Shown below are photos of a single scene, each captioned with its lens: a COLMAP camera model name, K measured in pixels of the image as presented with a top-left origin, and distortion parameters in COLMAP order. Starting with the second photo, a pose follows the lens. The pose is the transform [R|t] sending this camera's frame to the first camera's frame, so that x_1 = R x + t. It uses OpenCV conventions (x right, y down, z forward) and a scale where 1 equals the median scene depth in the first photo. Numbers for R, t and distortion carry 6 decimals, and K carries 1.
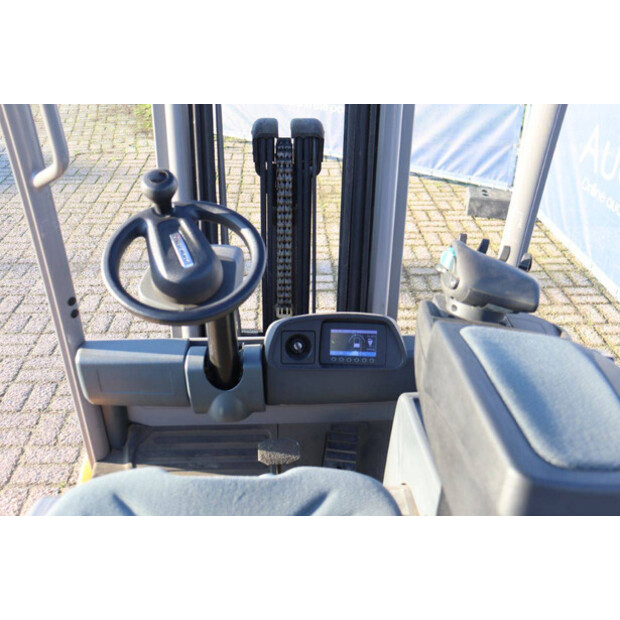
lens RADIAL K [[680.3, 0, 311.7], [0, 680.3, 308.6], [0, 0, 1]] dist [-0.026711, 0.000000]
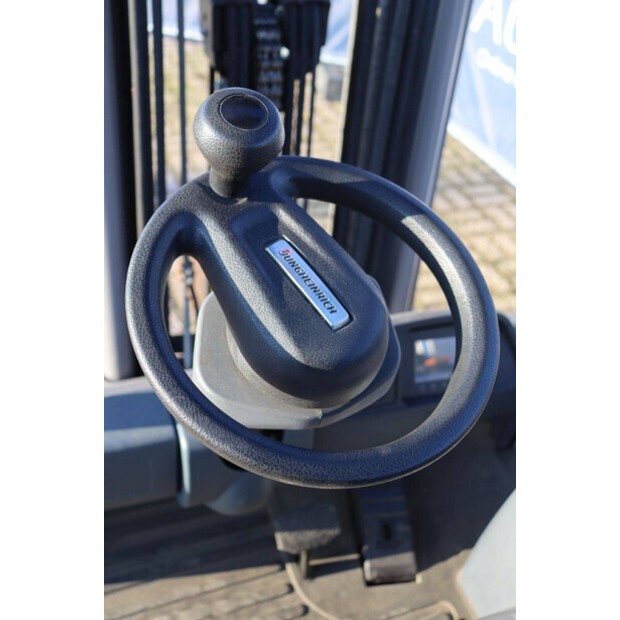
lens RADIAL K [[751.1, 0, 306.5], [0, 751.1, 312.8], [0, 0, 1]] dist [0.039445, 0.000000]
pose [[0.954086, -0.121557, 0.273757, -0.216271], [0.081025, 0.984615, 0.154818, -0.094139], [-0.288365, -0.125529, 0.949257, 0.363851]]
